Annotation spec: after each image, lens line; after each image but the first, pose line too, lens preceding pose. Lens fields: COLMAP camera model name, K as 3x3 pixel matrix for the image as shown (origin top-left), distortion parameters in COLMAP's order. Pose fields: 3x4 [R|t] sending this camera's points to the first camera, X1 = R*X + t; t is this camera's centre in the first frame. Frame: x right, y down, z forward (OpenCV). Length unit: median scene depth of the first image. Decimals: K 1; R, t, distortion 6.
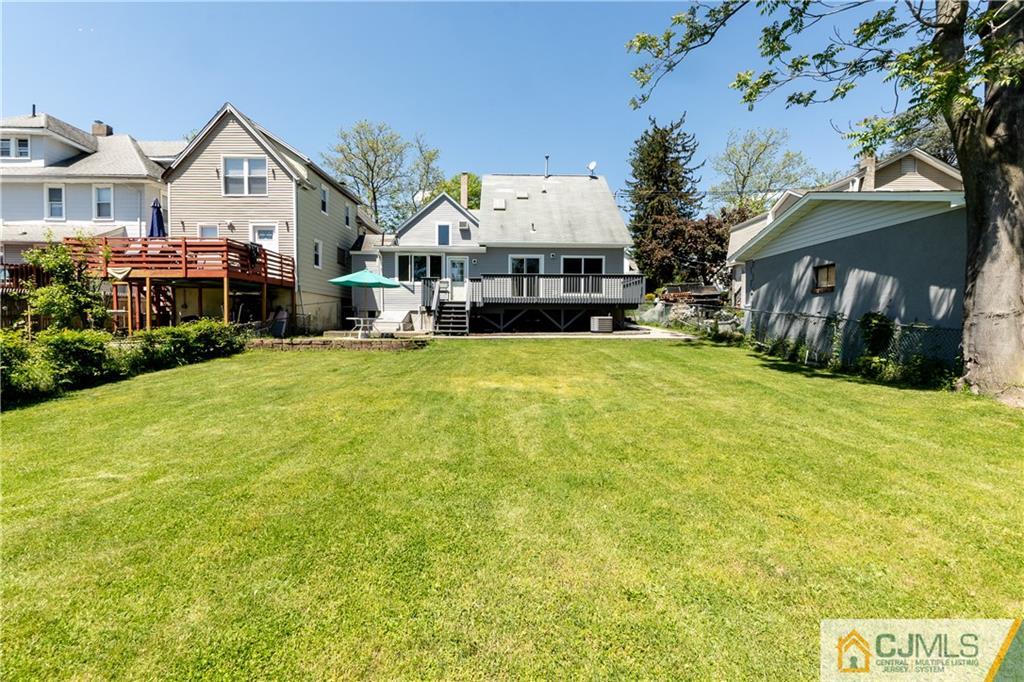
lens RADIAL K [[458.3, 0, 508.2], [0, 458.3, 339.2], [0, 0, 1]] dist [-0.003401, -0.001047]
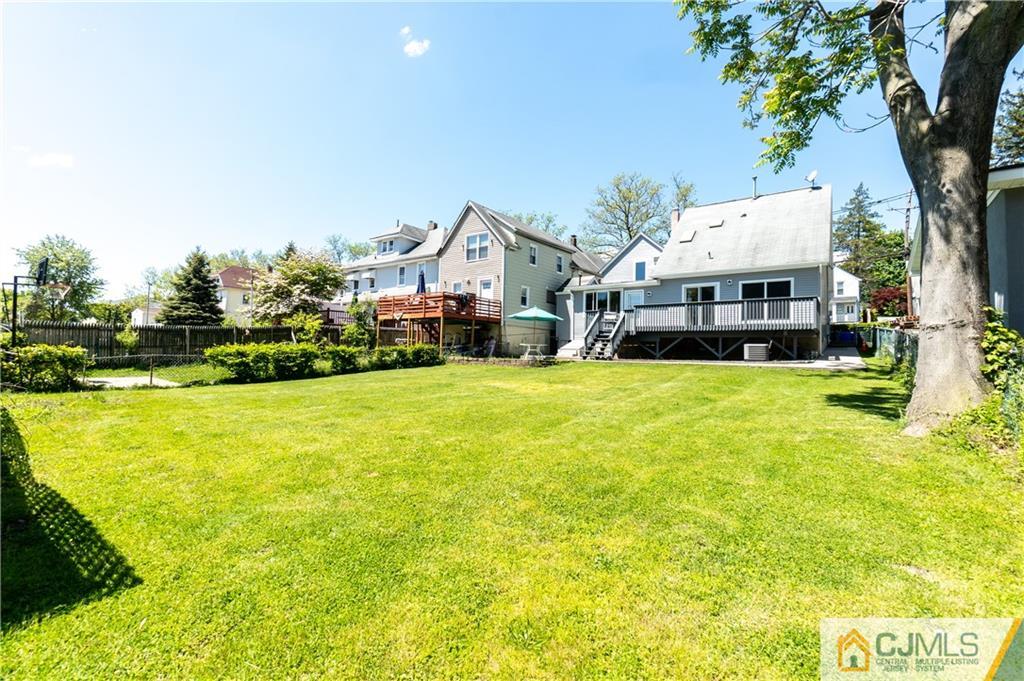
lens RADIAL K [[452.9, 0, 498.0], [0, 452.9, 338.6], [0, 0, 1]] dist [-0.000456, -0.000021]
pose [[0.775916, -0.006837, -0.630800, 0.358960], [-0.041537, 0.997218, -0.061901, 0.018713], [0.629468, 0.074231, 0.773473, -0.045822]]
